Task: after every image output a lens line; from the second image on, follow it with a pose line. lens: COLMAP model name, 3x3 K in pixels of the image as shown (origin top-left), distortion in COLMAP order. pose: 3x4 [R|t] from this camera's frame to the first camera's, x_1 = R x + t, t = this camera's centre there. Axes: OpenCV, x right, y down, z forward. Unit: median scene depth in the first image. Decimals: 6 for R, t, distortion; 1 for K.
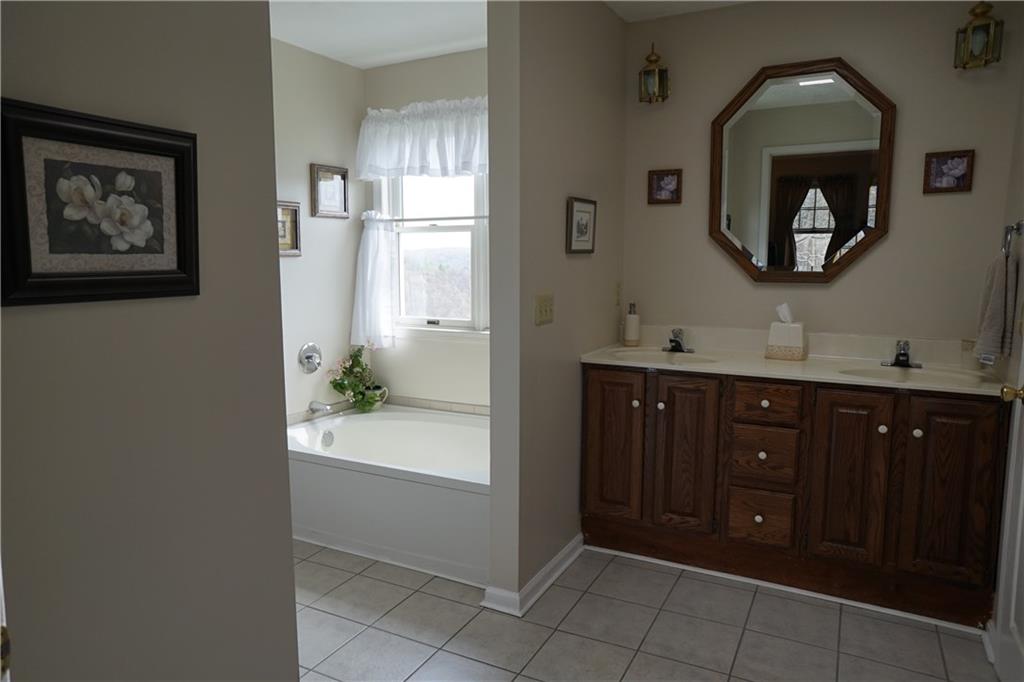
lens RADIAL K [[689.0, 0, 499.5], [0, 689.0, 345.7], [0, 0, 1]] dist [-0.071088, 0.096919]
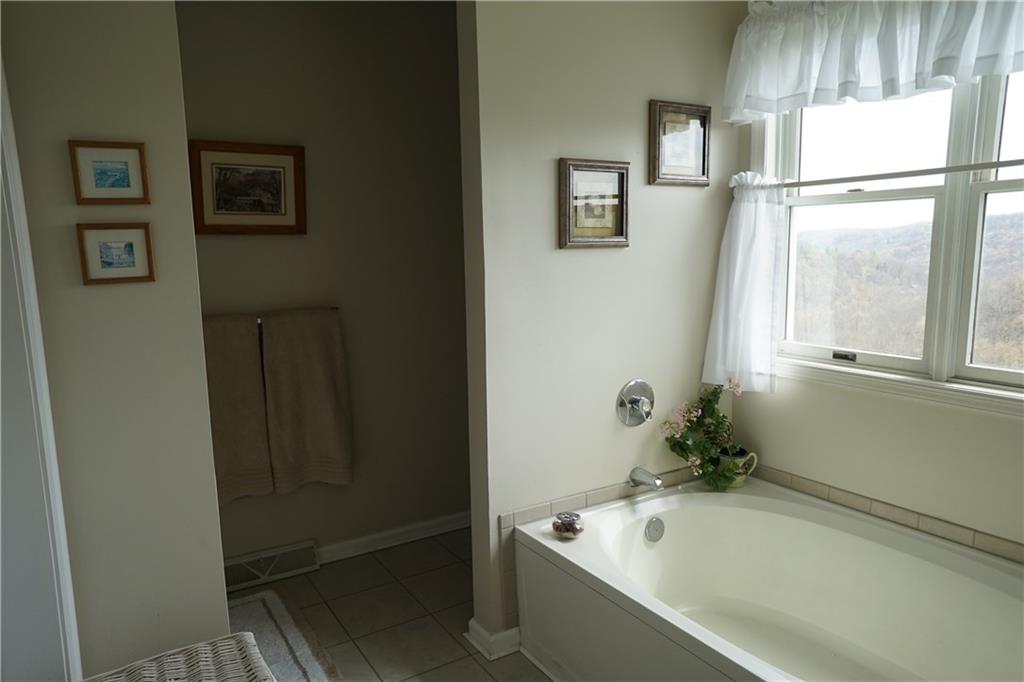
lens RADIAL K [[689.0, 0, 499.5], [0, 689.0, 345.7], [0, 0, 1]] dist [-0.071088, 0.096919]
pose [[0.863394, 0.059650, -0.500992, -0.061312], [-0.047722, 0.998190, 0.036606, -0.051501], [0.502269, -0.007697, 0.864677, 0.354330]]
